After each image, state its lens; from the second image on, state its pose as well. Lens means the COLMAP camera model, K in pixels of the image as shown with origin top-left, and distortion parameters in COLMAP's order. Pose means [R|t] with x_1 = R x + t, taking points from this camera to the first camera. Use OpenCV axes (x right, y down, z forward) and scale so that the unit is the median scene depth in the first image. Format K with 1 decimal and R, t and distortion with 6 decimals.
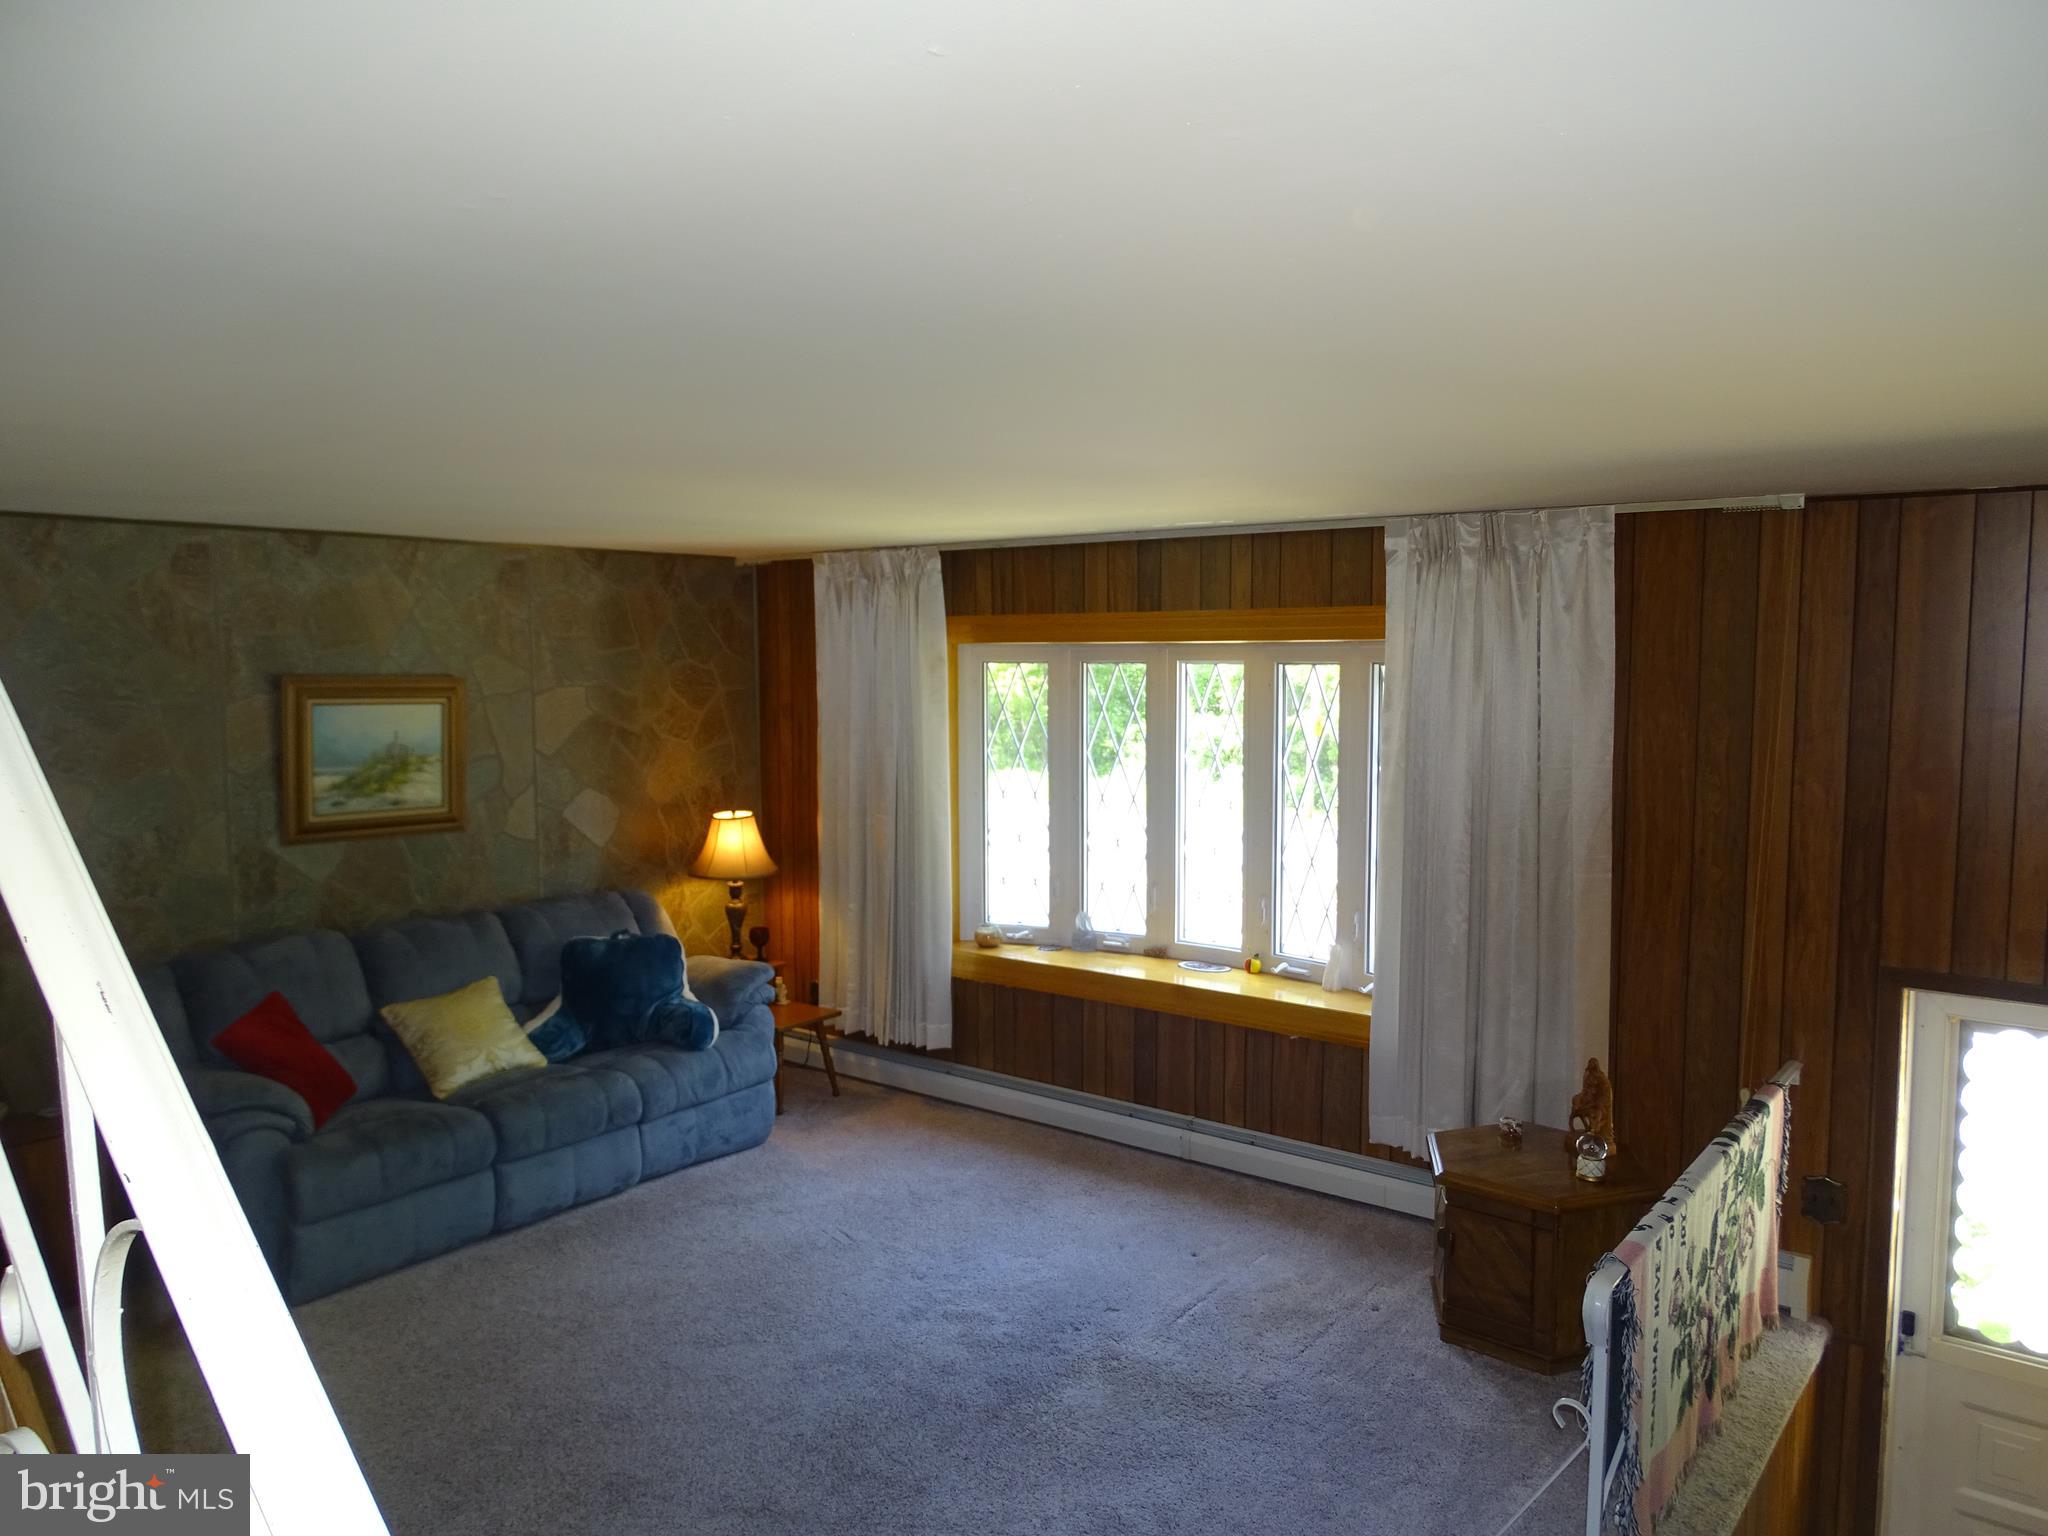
lens RADIAL K [[1452.3, 0, 1009.2], [0, 1452.3, 758.3], [0, 0, 1]] dist [-0.003664, -0.006857]
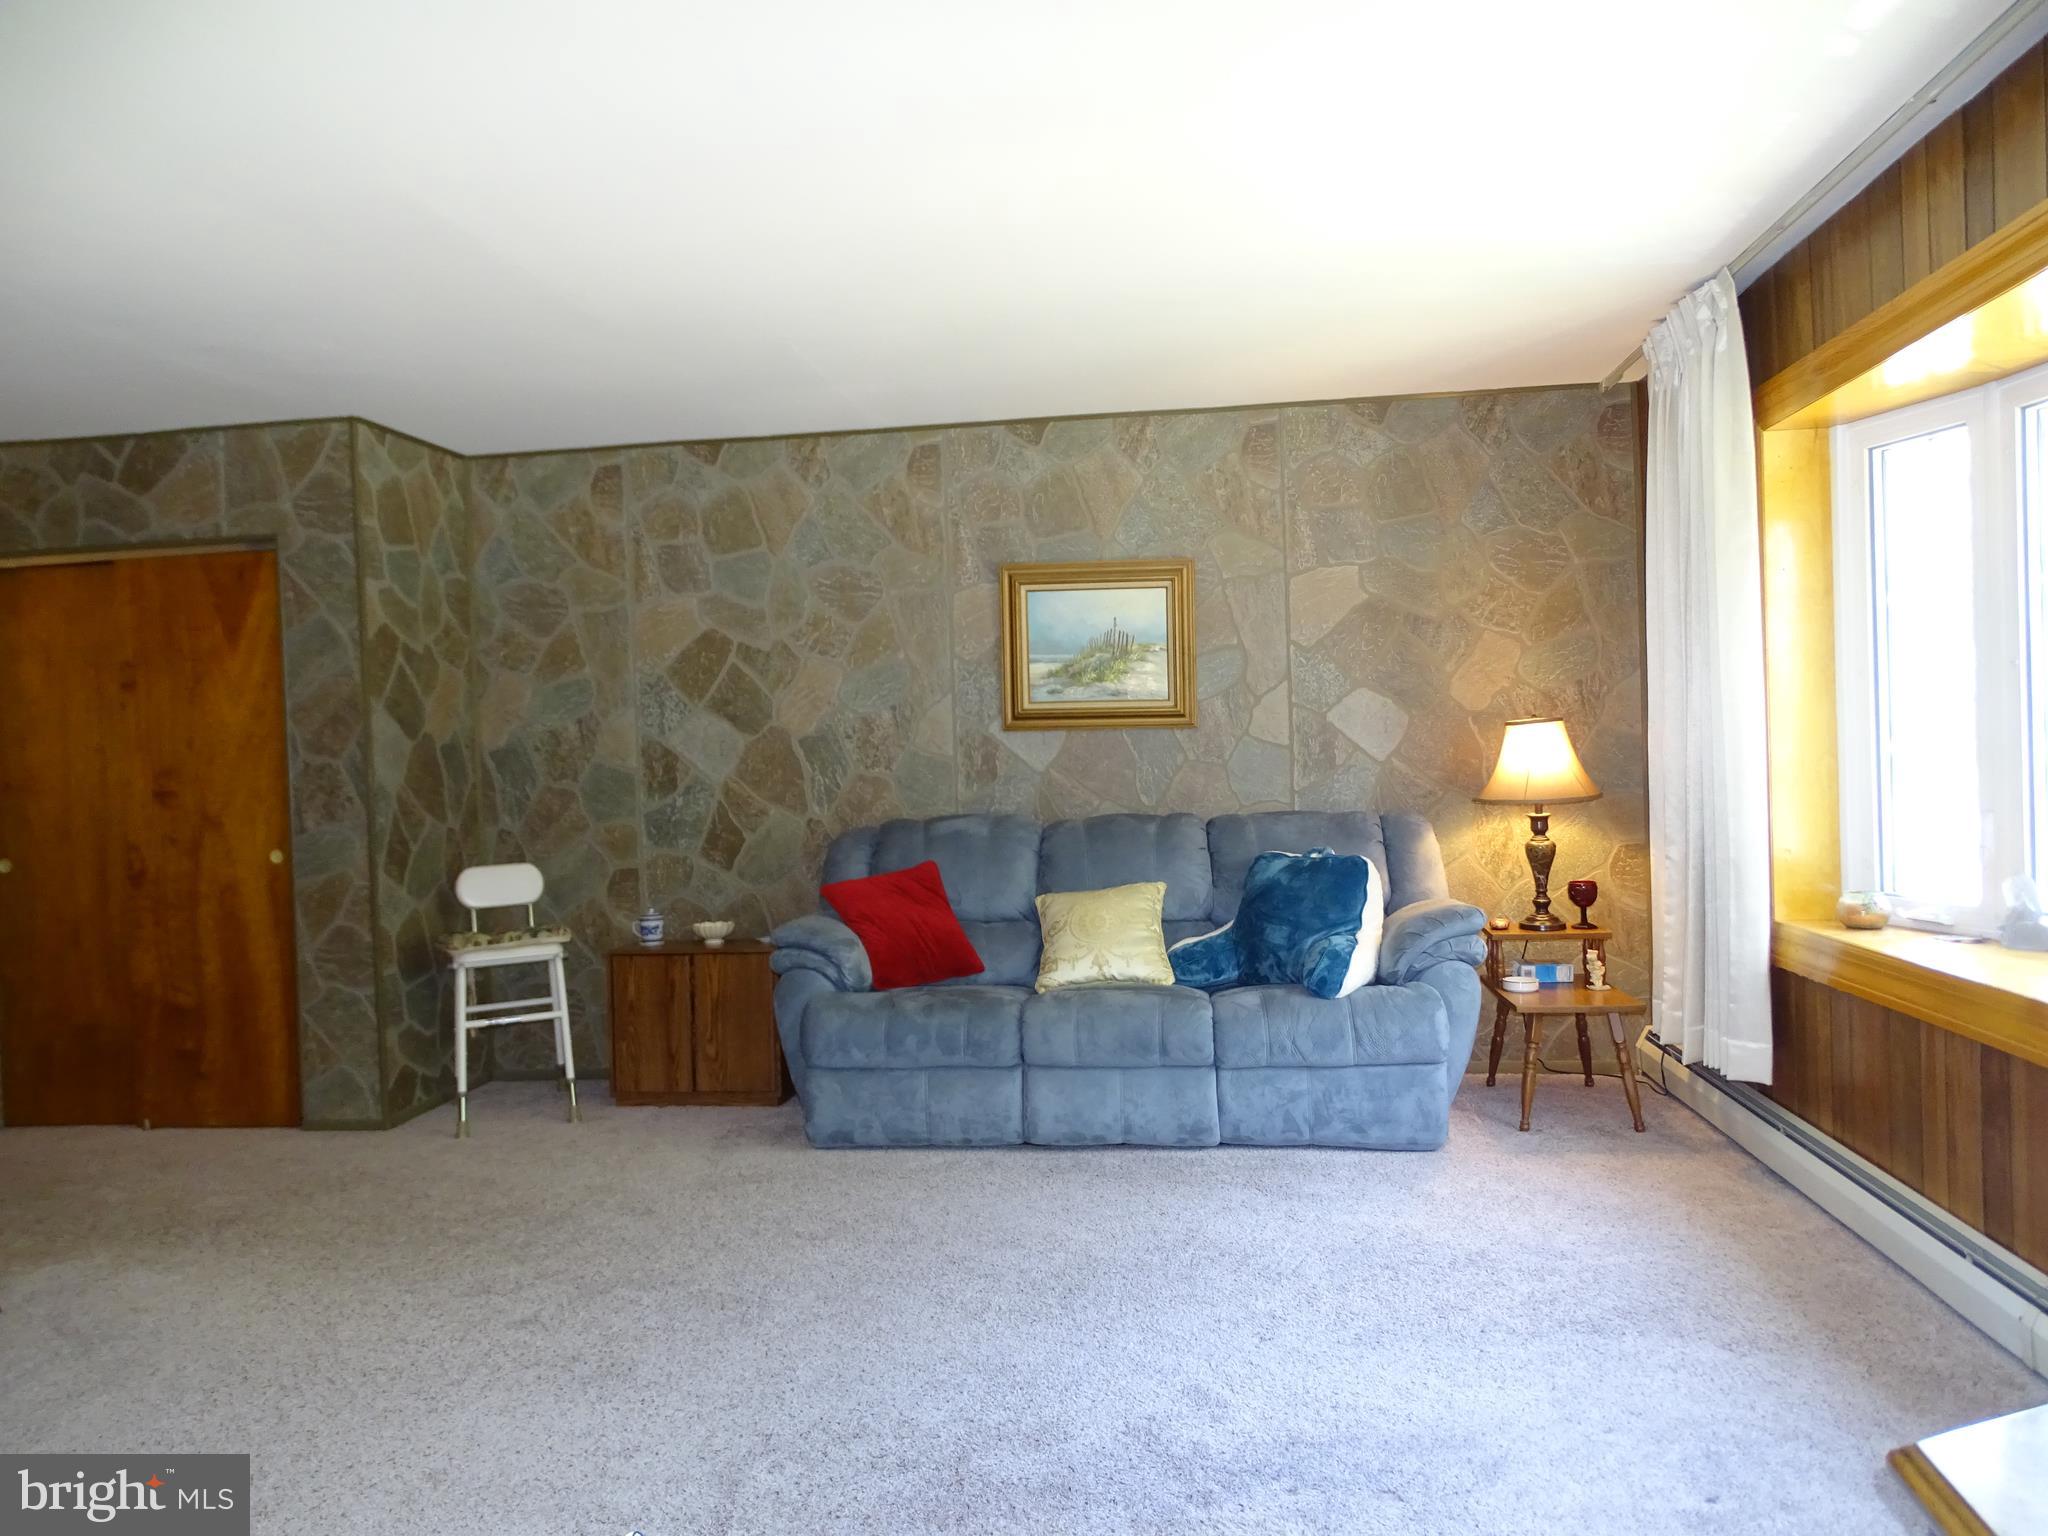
lens RADIAL K [[1452.3, 0, 1021.6], [0, 1452.3, 749.7], [0, 0, 1]] dist [-0.003664, -0.006857]
pose [[0.514123, -0.008719, -0.857672, 0.360594], [-0.031472, 0.999083, -0.029022, 0.097337], [0.857139, 0.041913, 0.513377, 0.465010]]
